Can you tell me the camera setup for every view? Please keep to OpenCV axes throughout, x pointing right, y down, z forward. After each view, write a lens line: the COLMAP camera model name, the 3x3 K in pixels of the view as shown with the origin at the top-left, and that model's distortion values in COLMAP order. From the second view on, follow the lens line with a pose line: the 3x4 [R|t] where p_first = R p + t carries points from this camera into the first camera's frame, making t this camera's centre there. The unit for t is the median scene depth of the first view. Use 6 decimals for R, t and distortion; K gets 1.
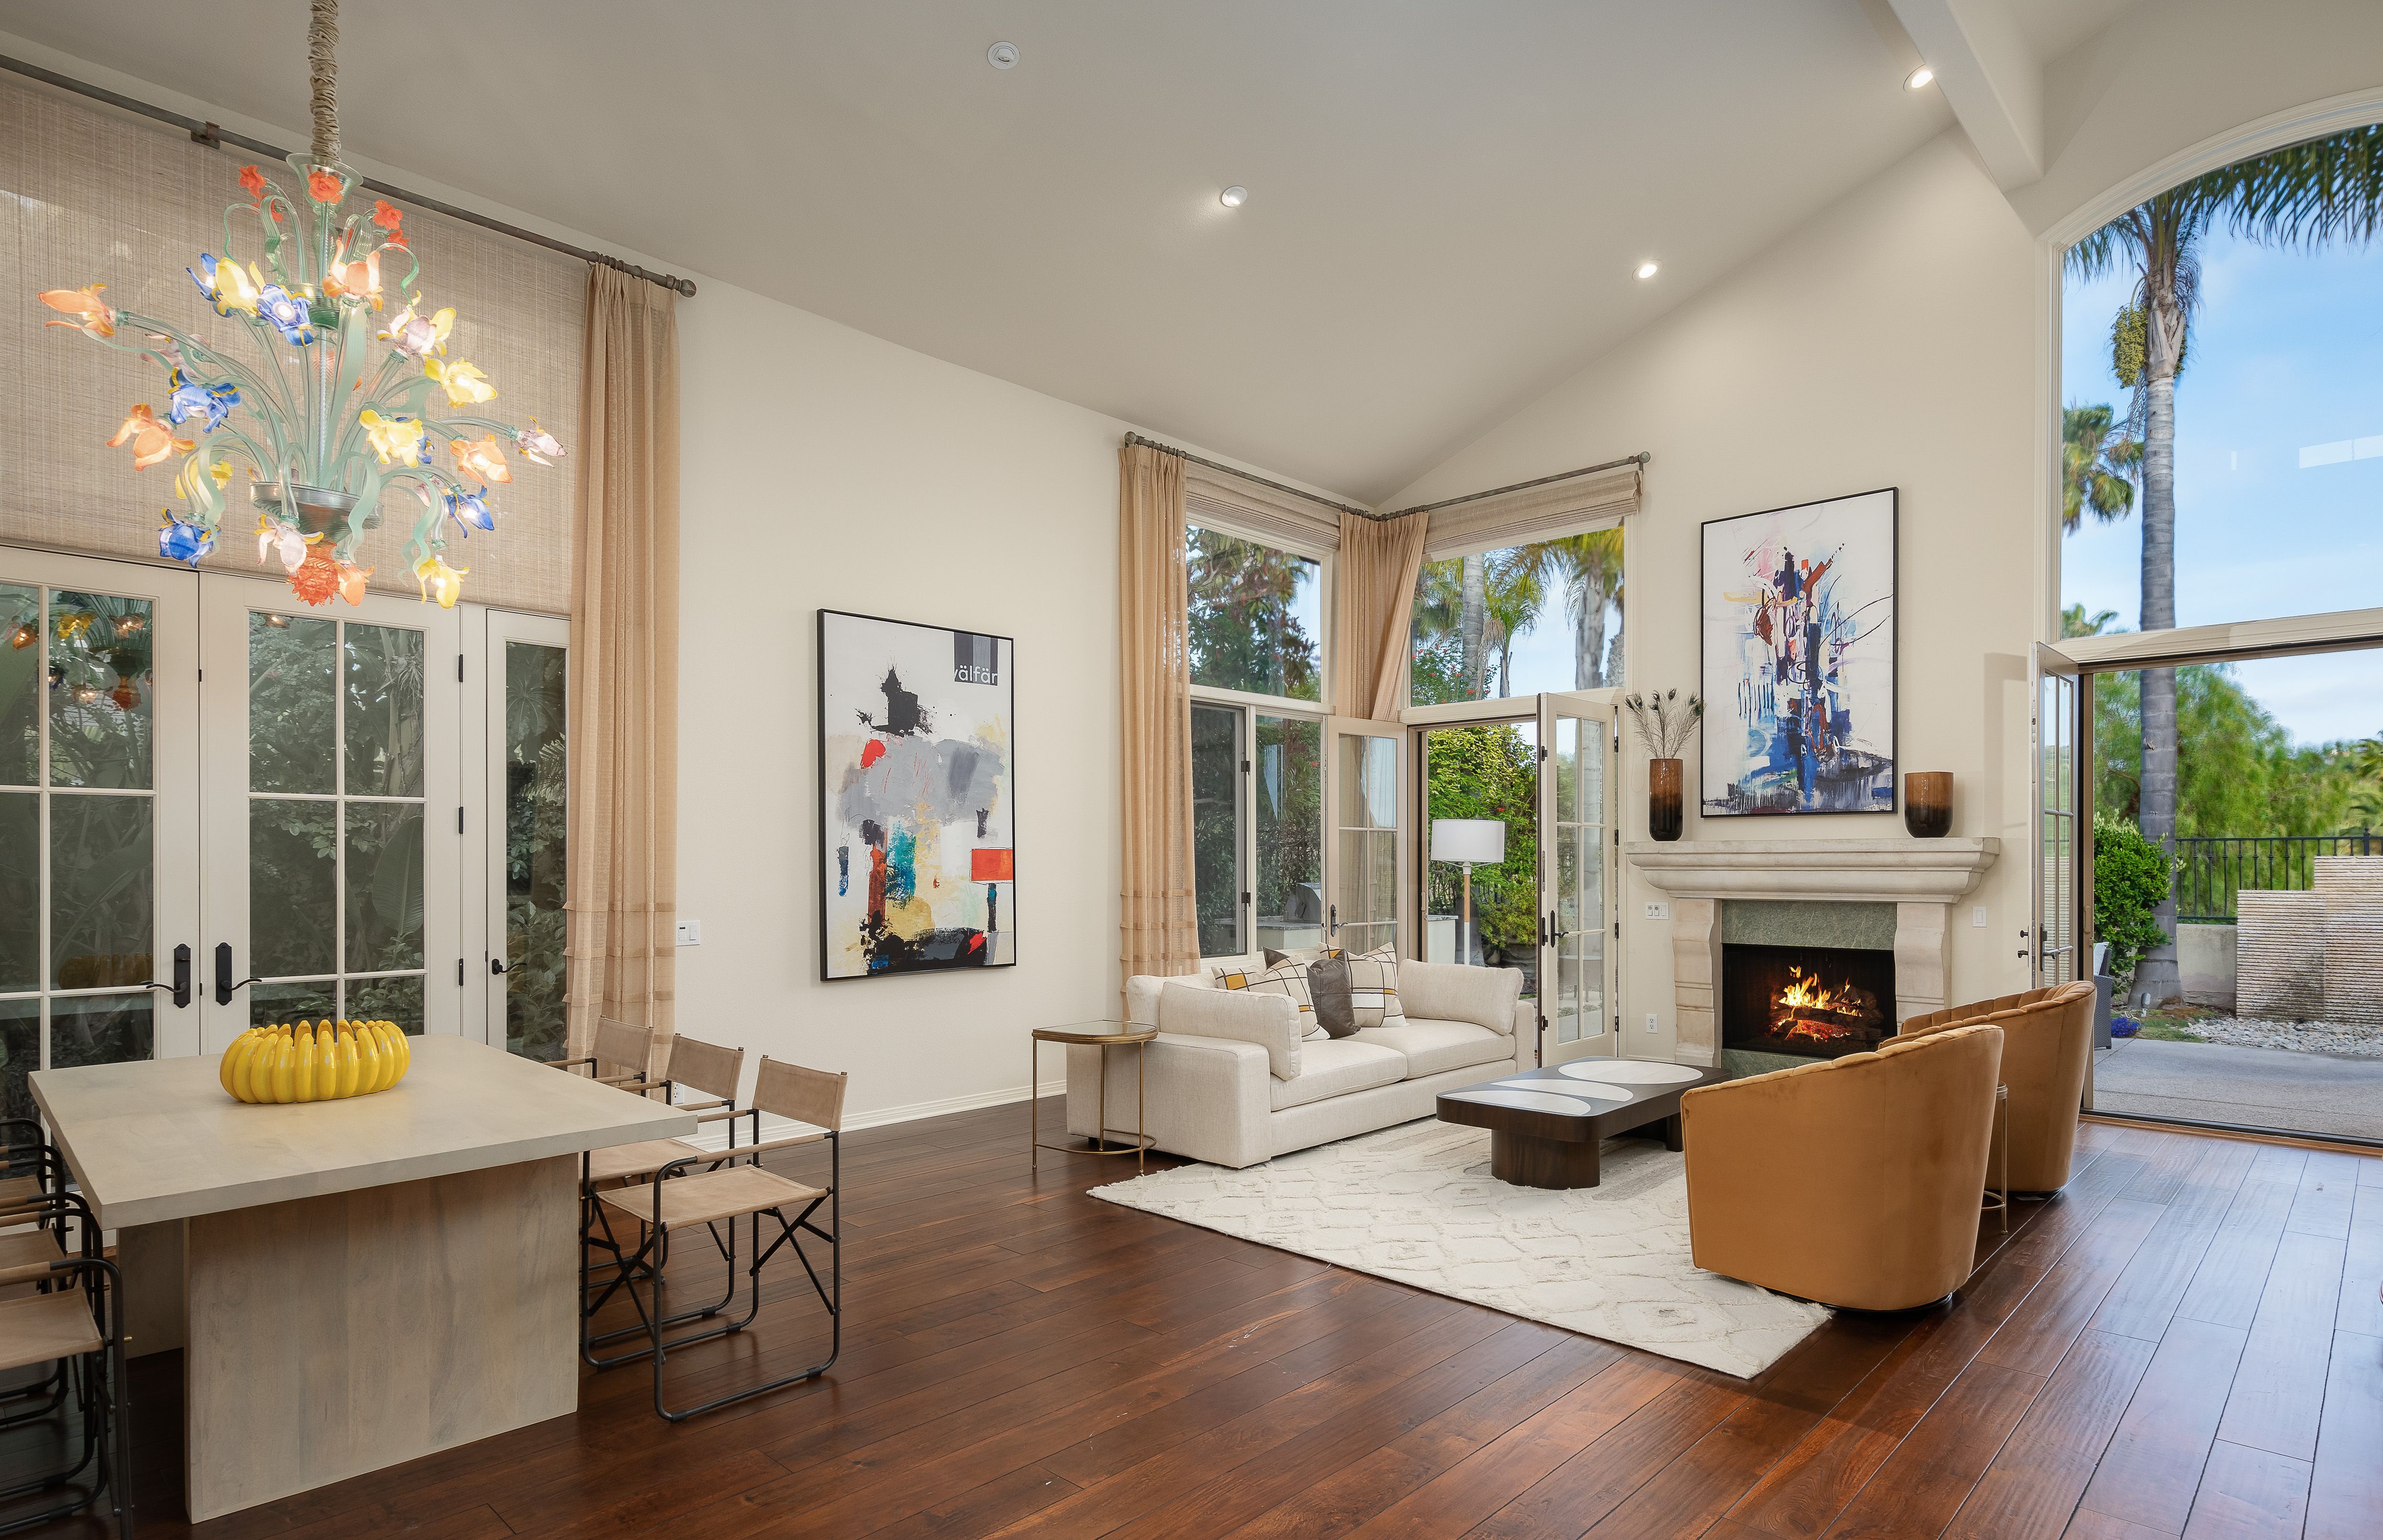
lens RADIAL K [[1250.7, 0, 1294.5], [0, 1250.7, 869.1], [0, 0, 1]] dist [-0.003617, 0.000800]
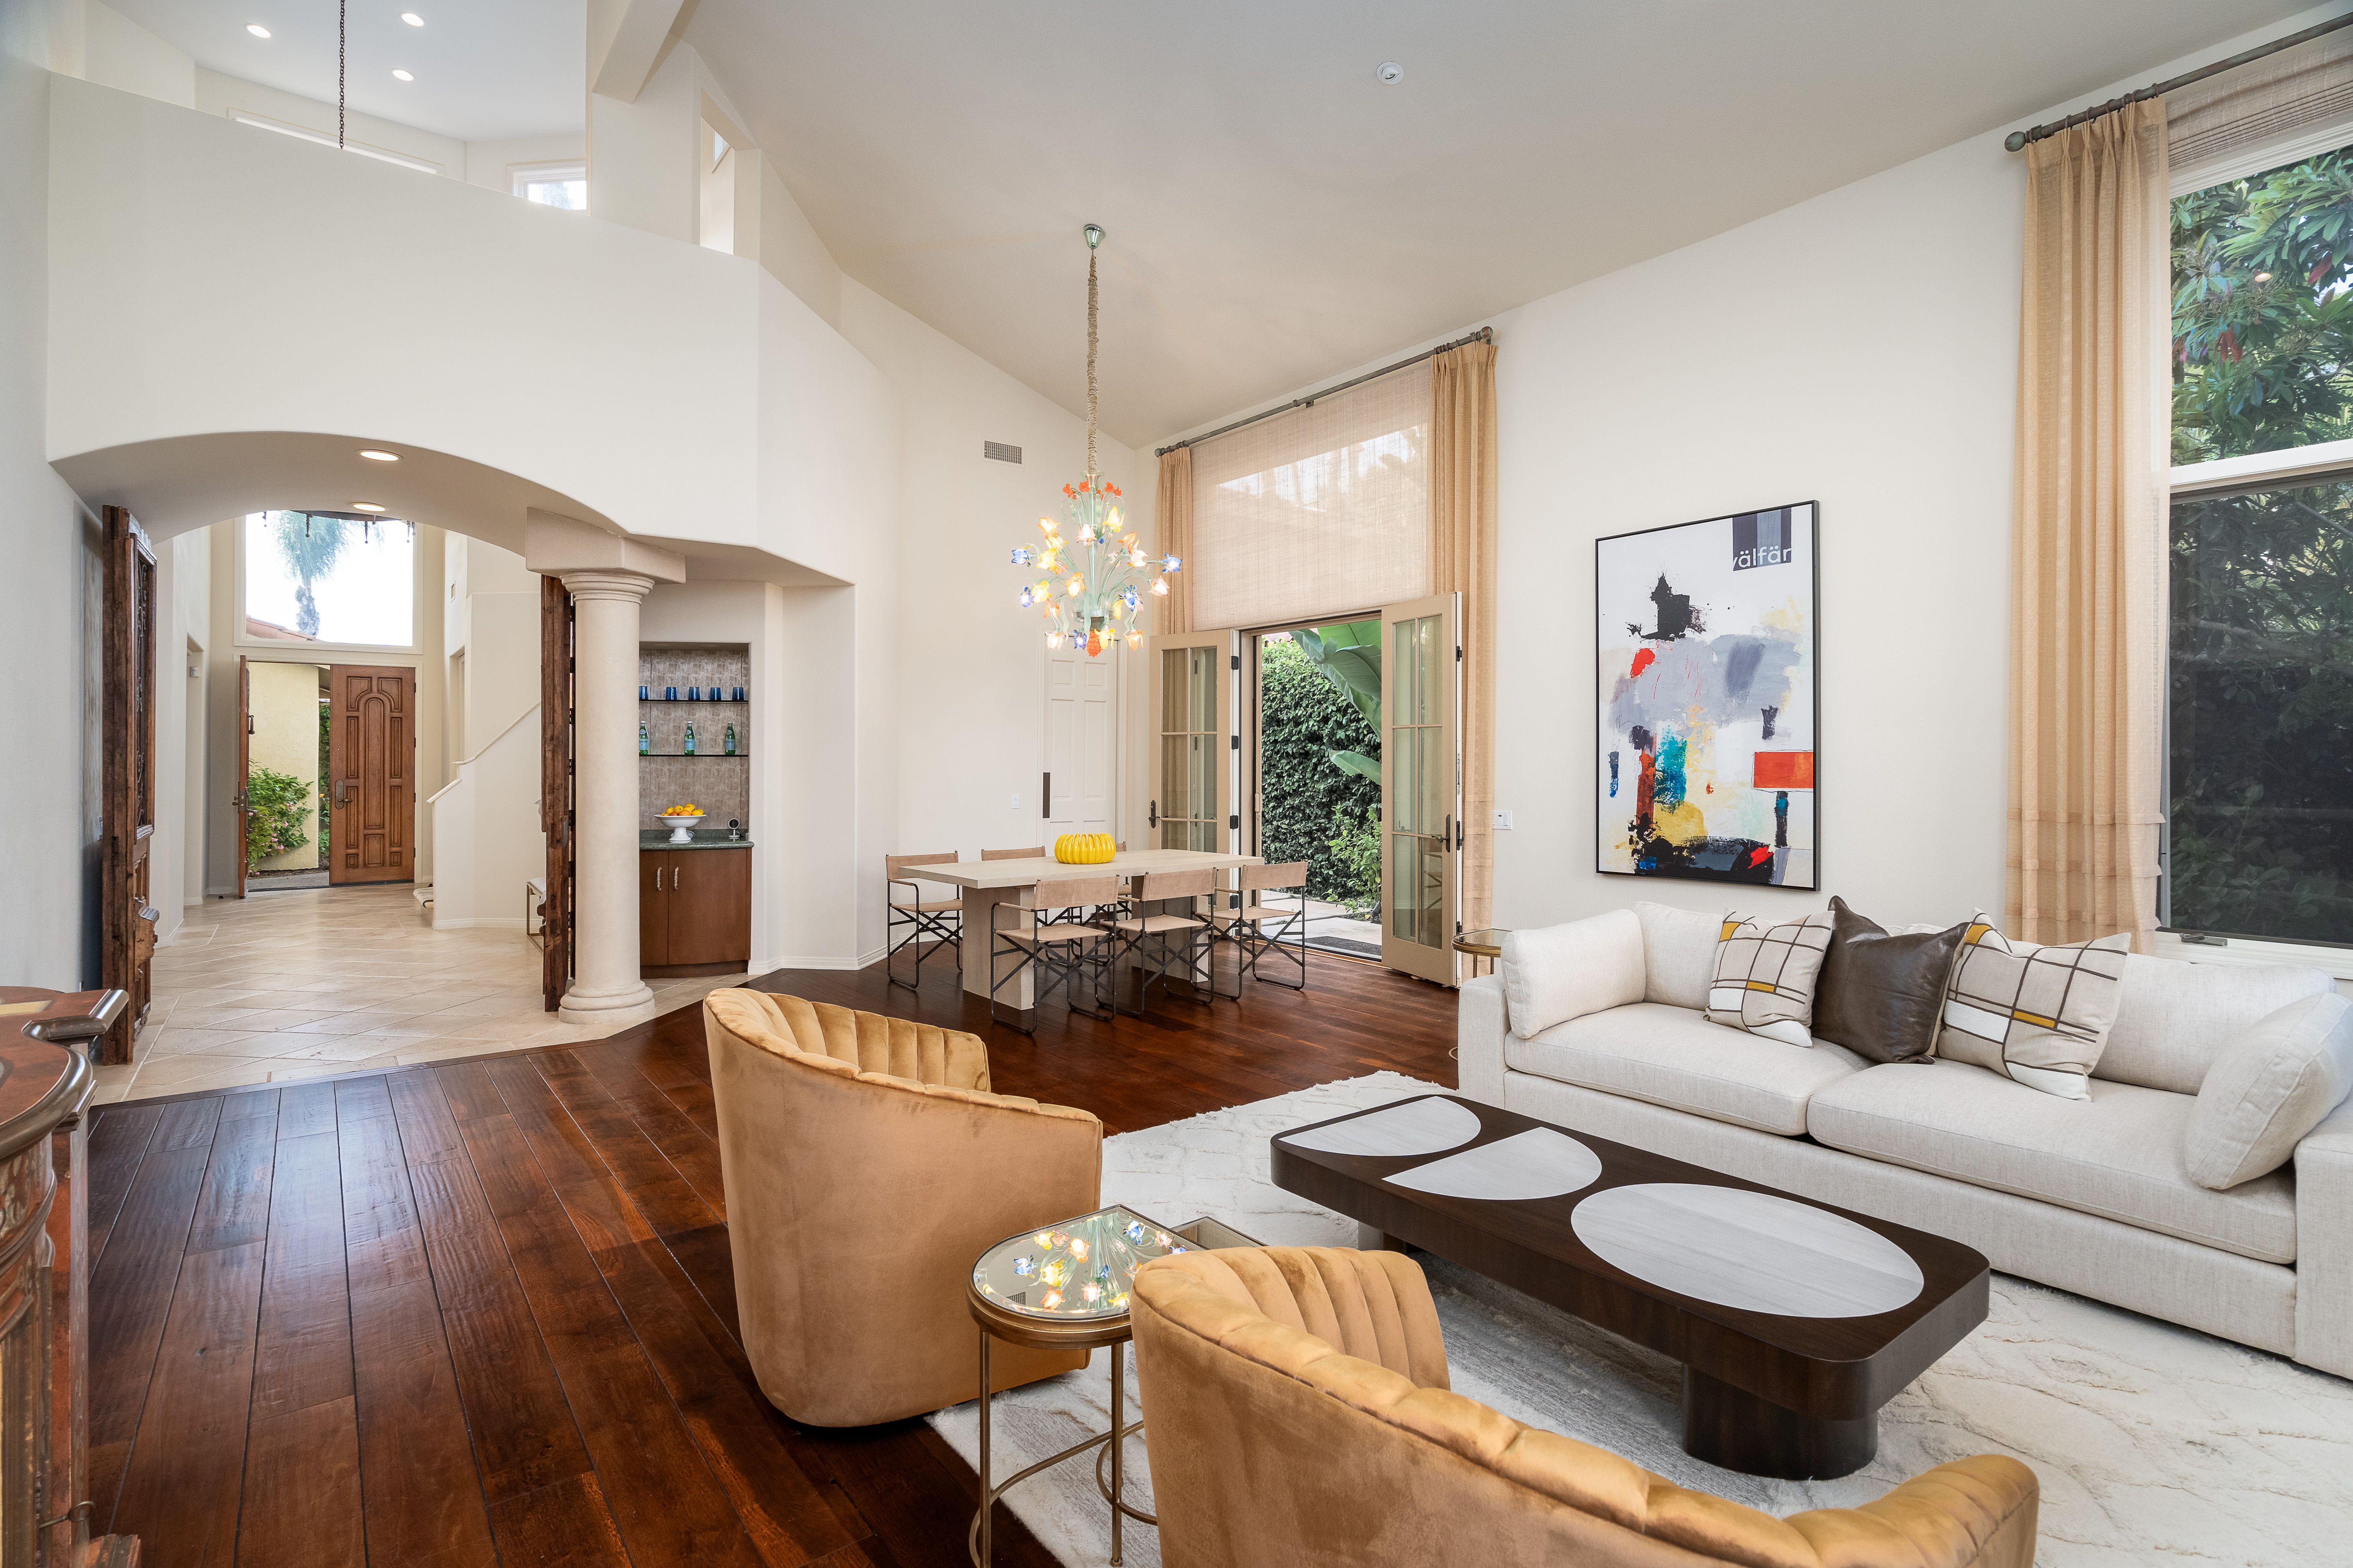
lens RADIAL K [[1088.5, 0, 1155.6], [0, 1088.5, 761.5], [0, 0, 1]] dist [-0.005698, 0.000232]
pose [[-0.191770, -0.000689, -0.981440, 0.616647], [-0.008557, 0.999963, 0.000970, -0.006986], [0.981403, 0.008585, -0.191769, 0.760233]]
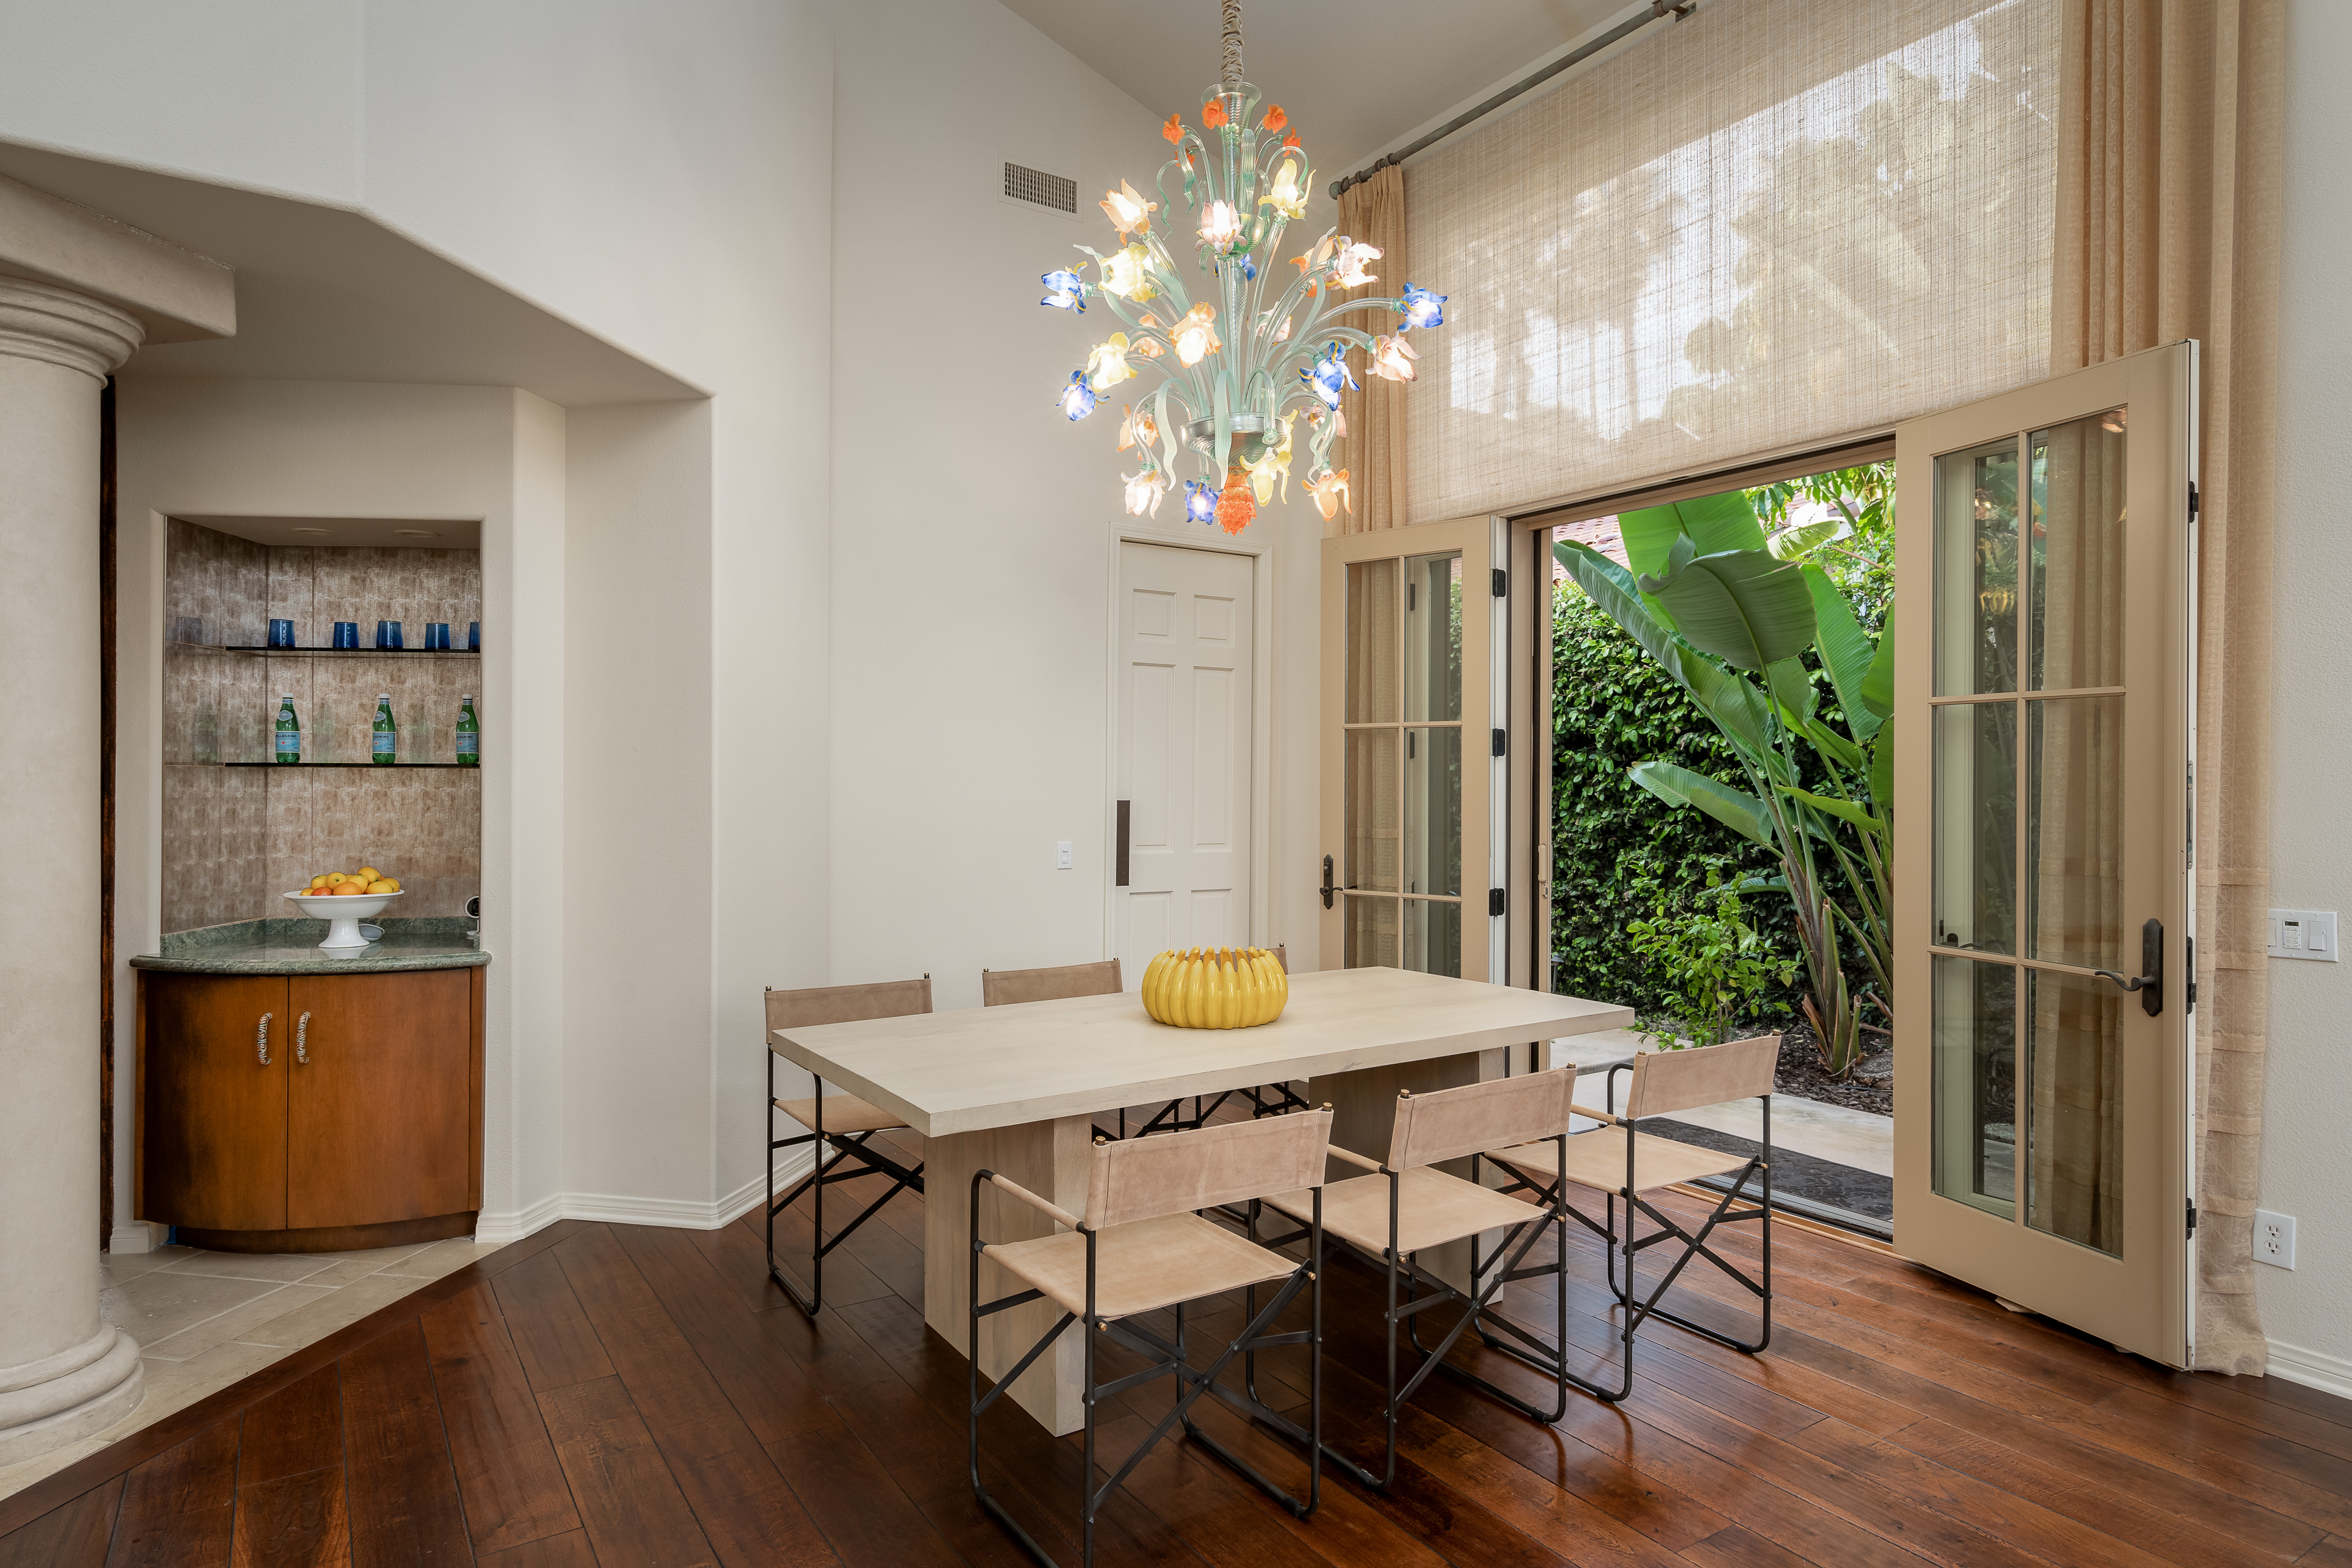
lens RADIAL K [[1425.2, 0, 1183.6], [0, 1425.2, 791.0], [0, 0, 1]] dist [0.001731, -0.000089]
pose [[-0.246848, 0.006548, -0.969032, 0.274249], [-0.010819, 0.999896, 0.009513, -0.006565], [0.968994, 0.012832, -0.246751, 0.656587]]
